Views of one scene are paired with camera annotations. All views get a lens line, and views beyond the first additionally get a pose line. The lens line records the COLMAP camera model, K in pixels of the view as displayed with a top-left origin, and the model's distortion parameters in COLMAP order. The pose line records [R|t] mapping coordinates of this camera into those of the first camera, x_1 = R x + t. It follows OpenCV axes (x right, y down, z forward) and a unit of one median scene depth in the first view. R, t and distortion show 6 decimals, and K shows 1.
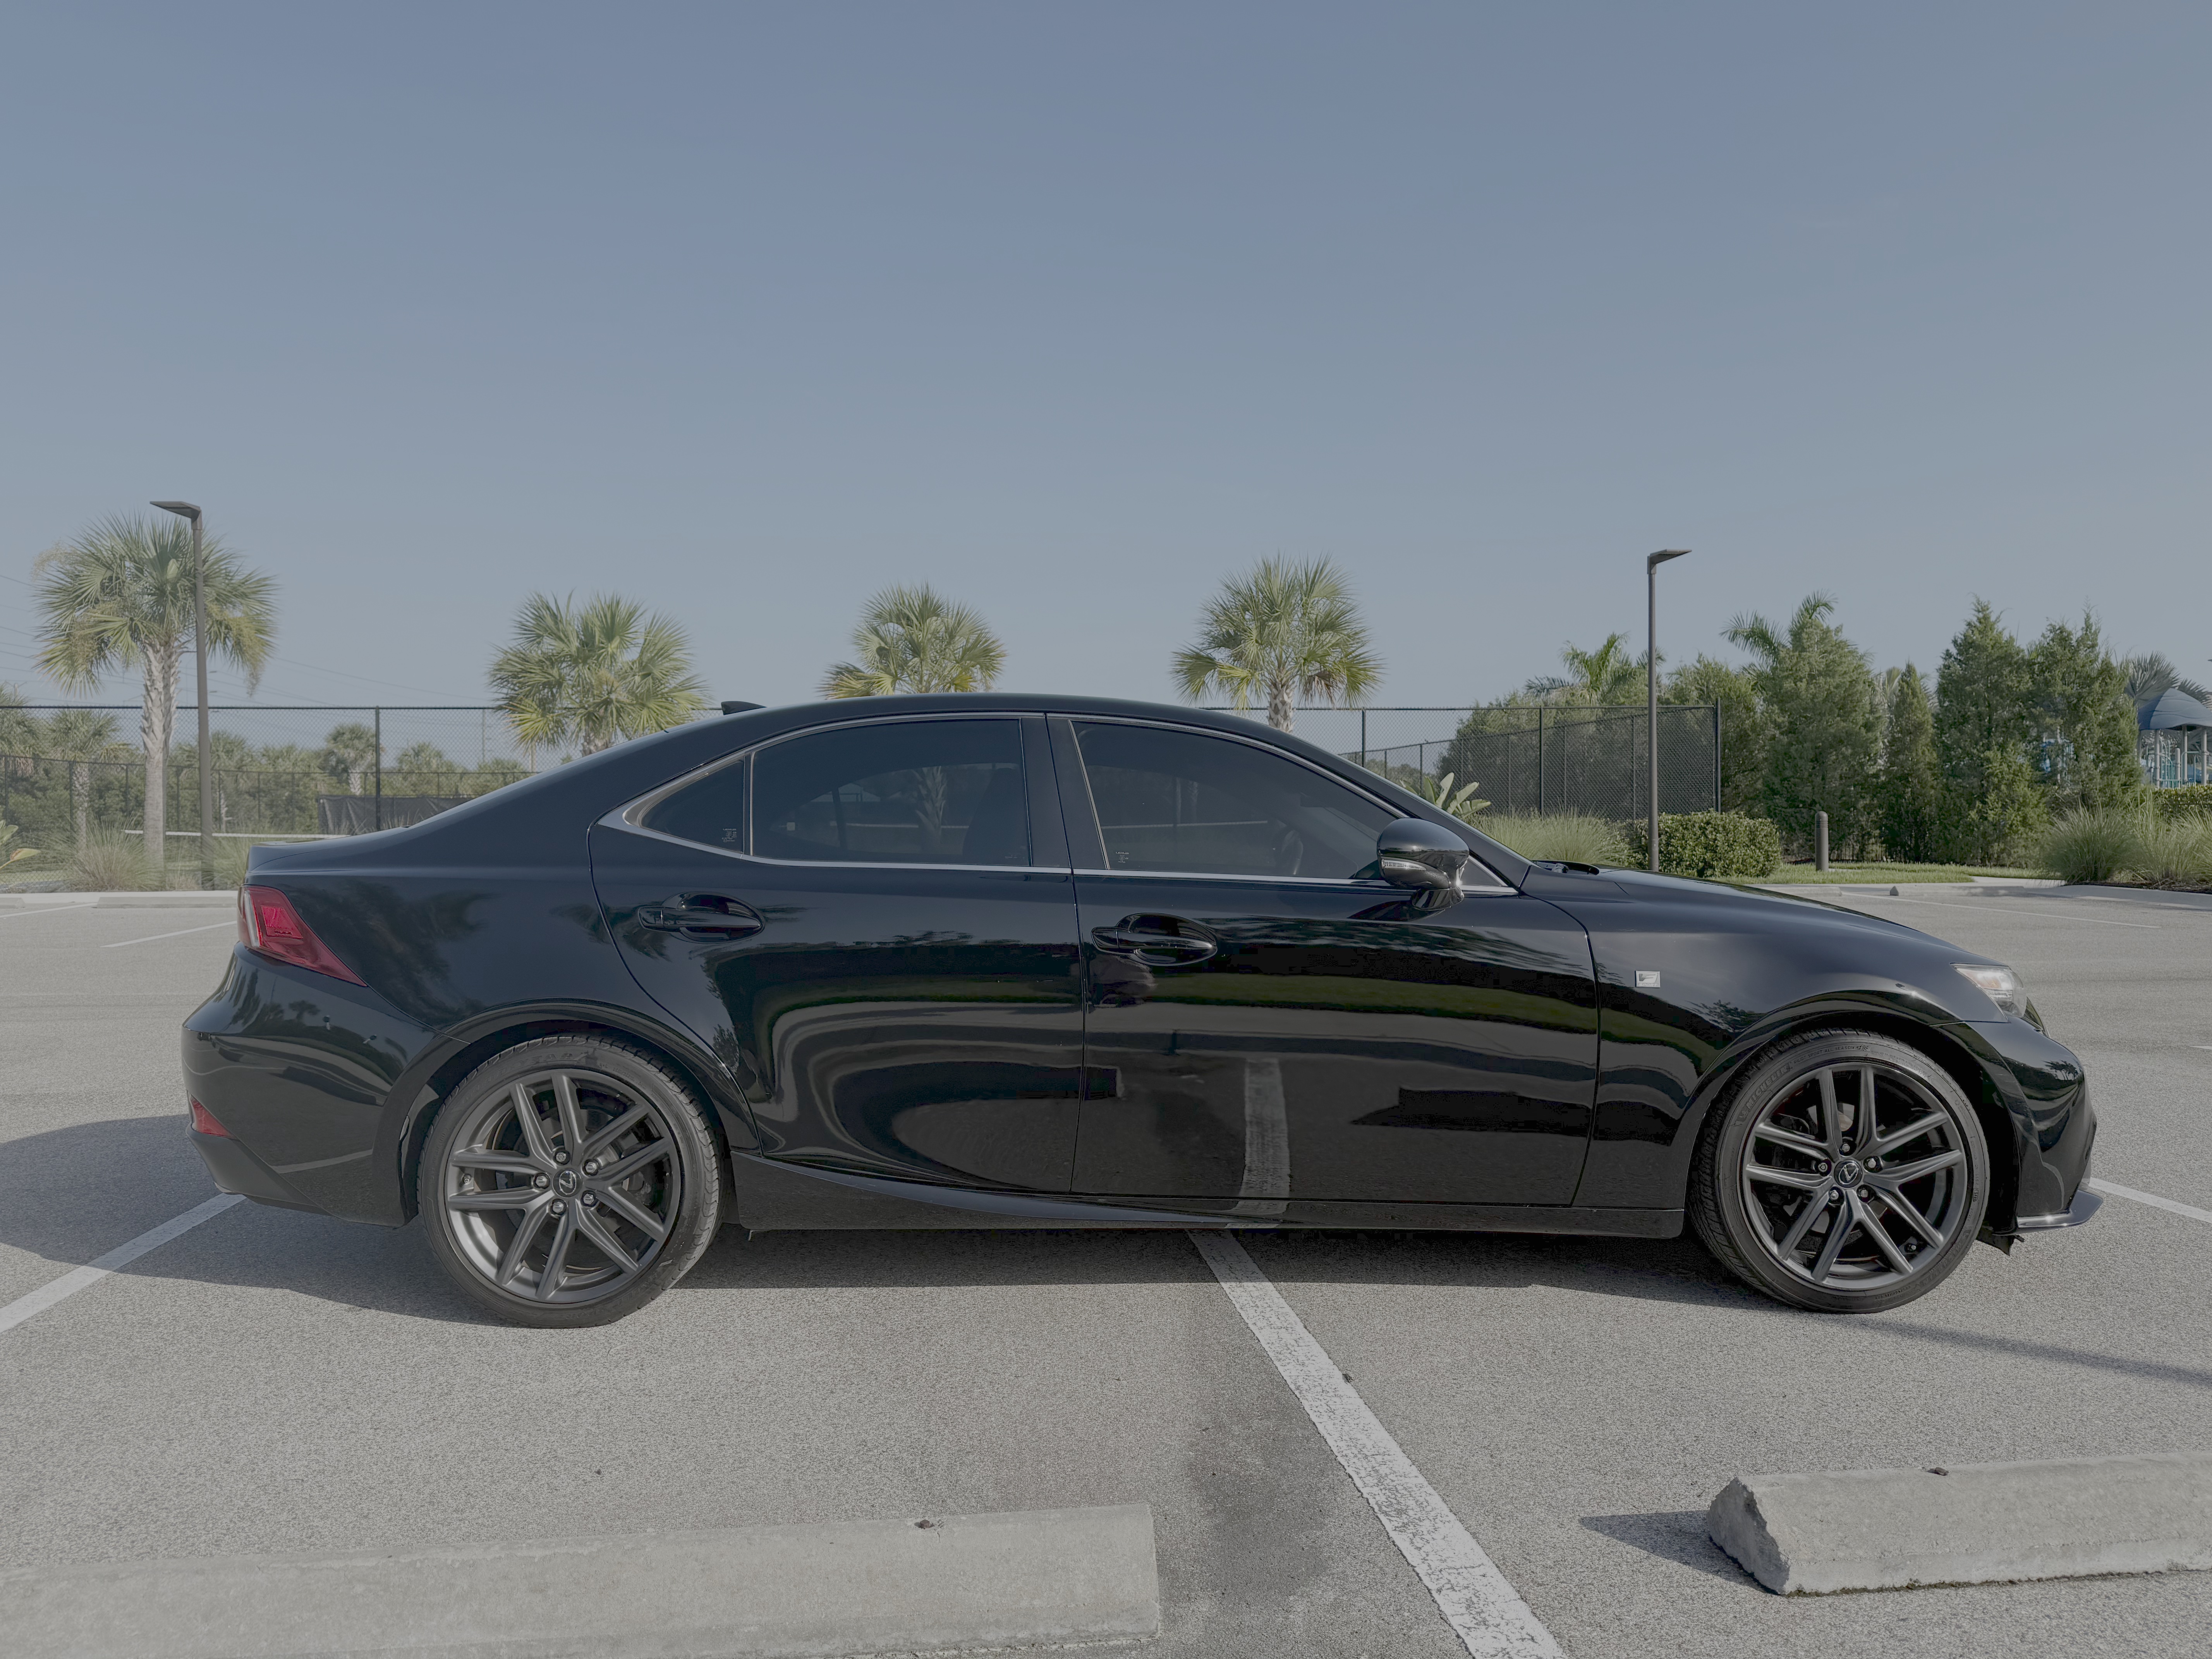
lens RADIAL K [[1563.4, 0, 1233.9], [0, 1563.4, 818.0], [0, 0, 1]] dist [0.032255, -0.037660]
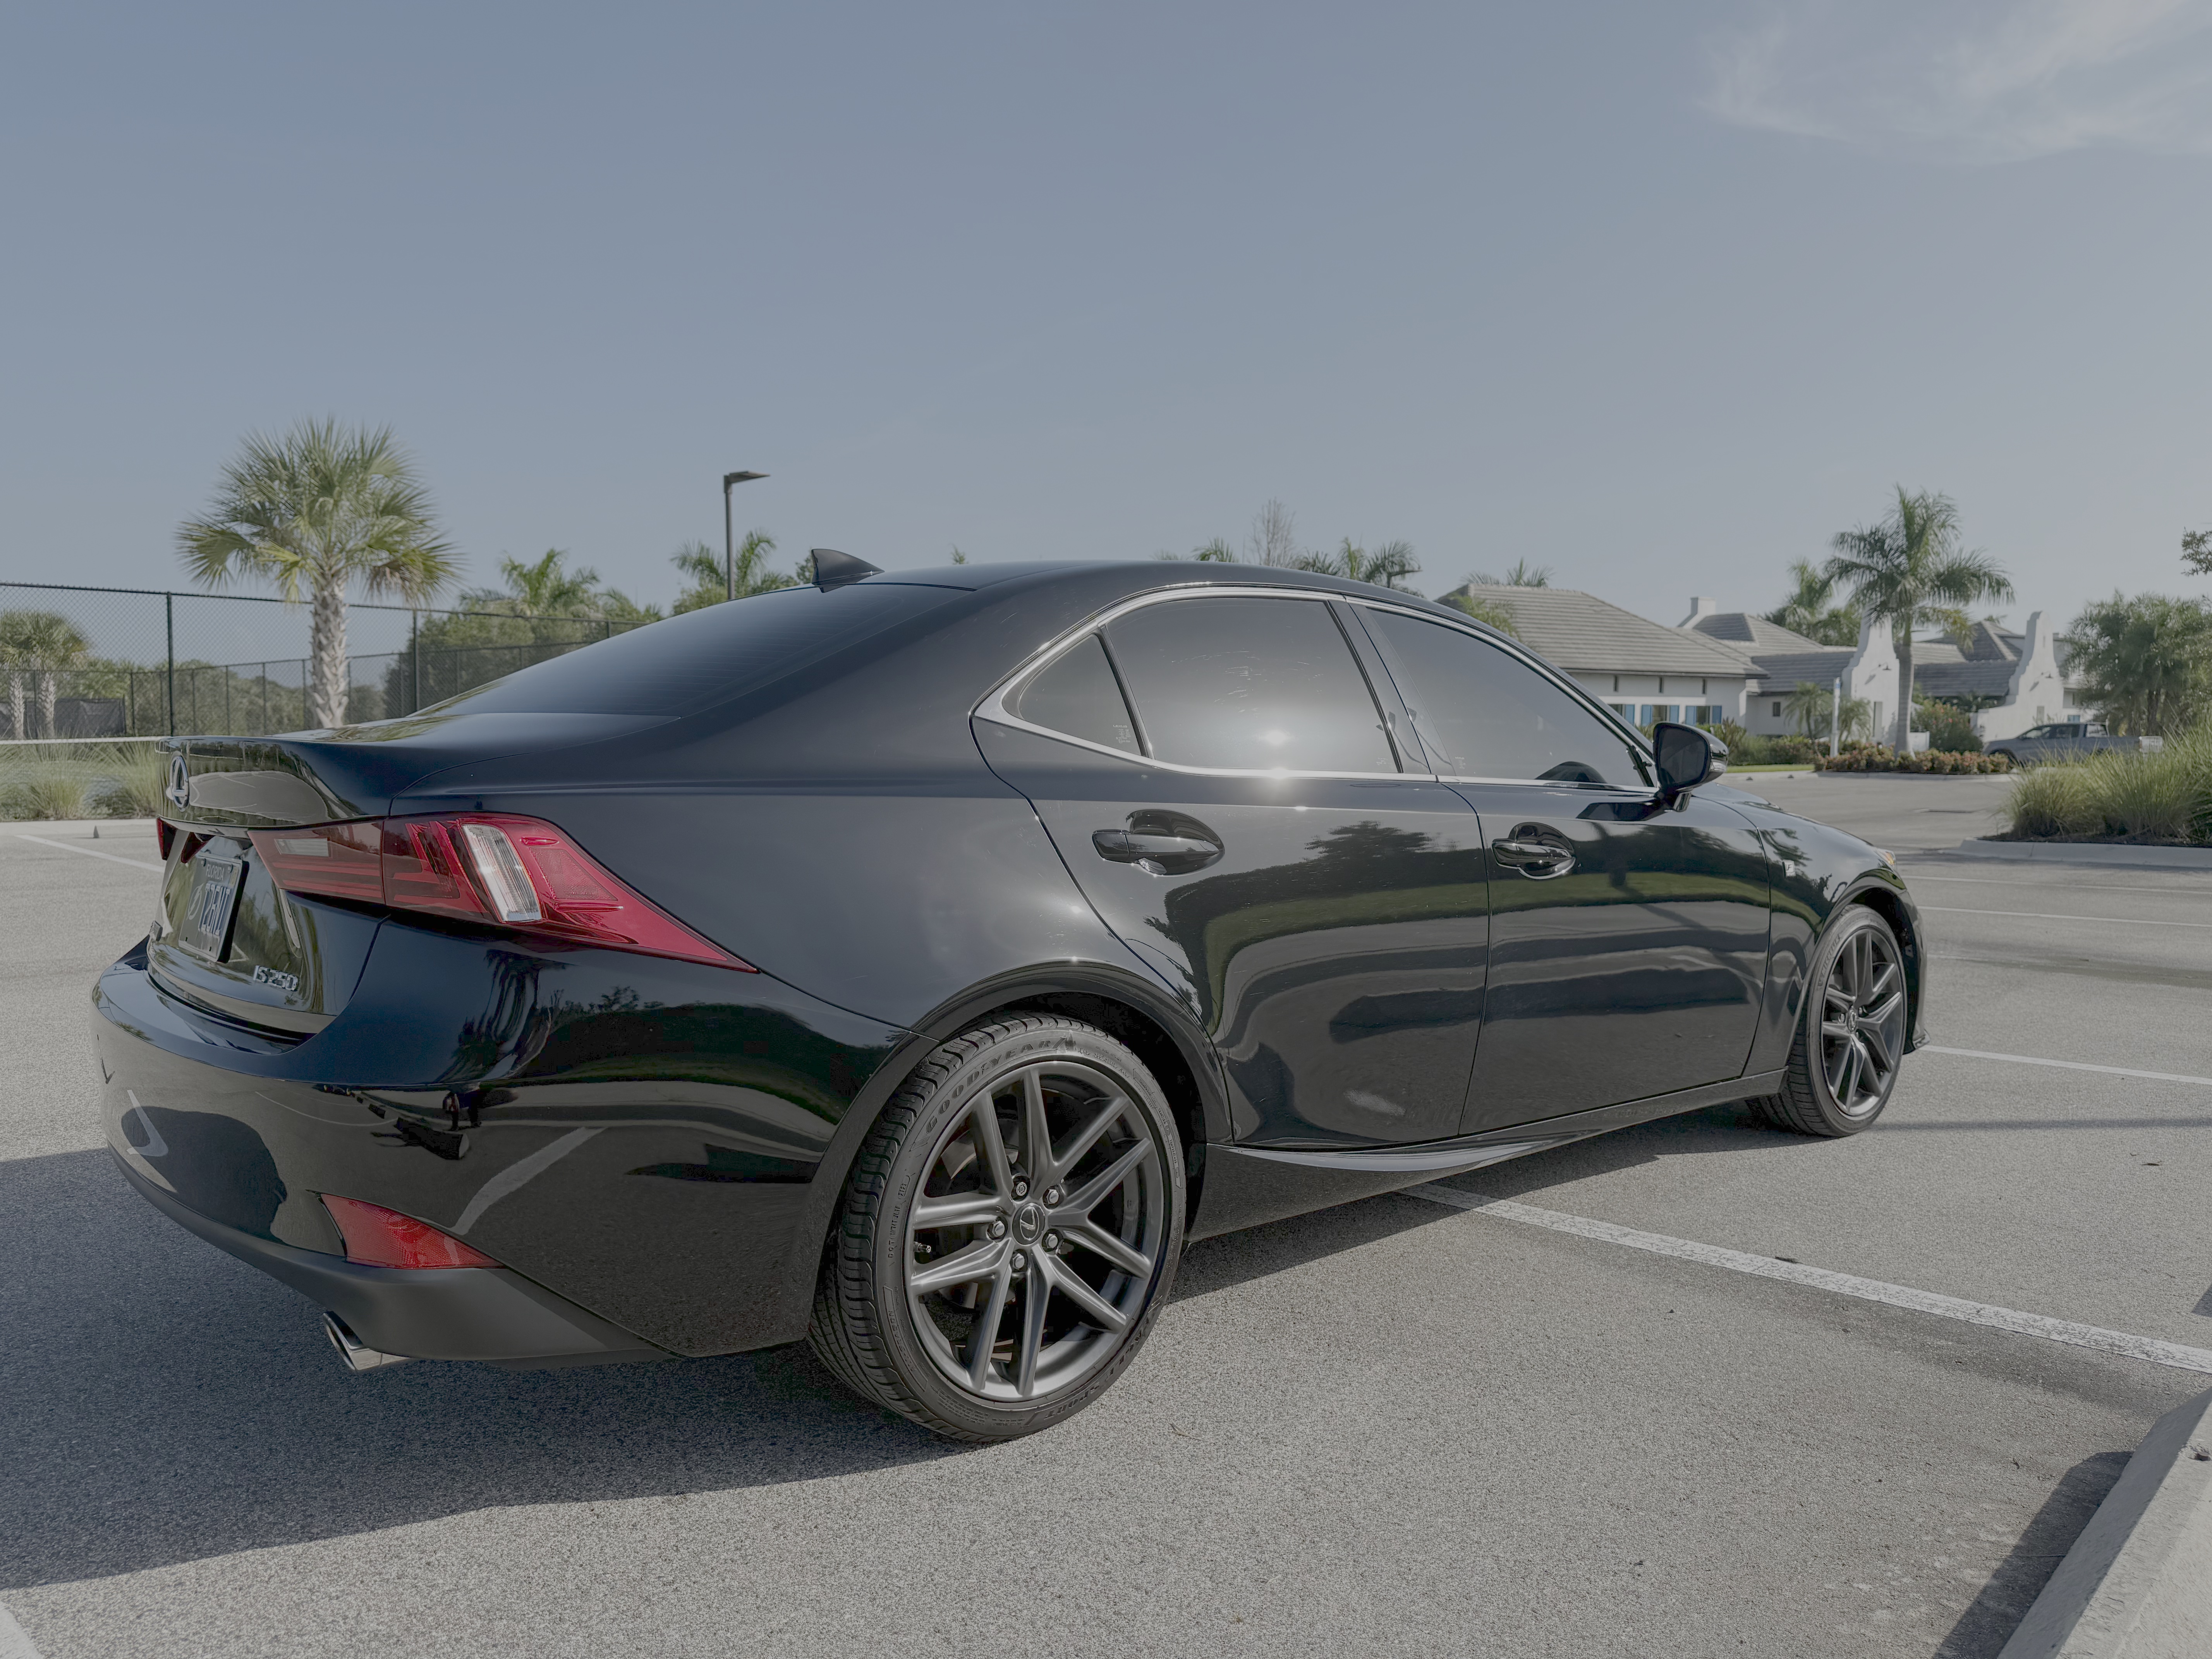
lens RADIAL K [[1512.3, 0, 1257.5], [0, 1512.3, 771.1], [0, 0, 1]] dist [0.032484, -0.031807]
pose [[0.768774, 0.000523, 0.639520, -0.700970], [-0.011767, 0.999842, 0.013327, 0.018685], [-0.639412, -0.017771, 0.768659, 0.376775]]
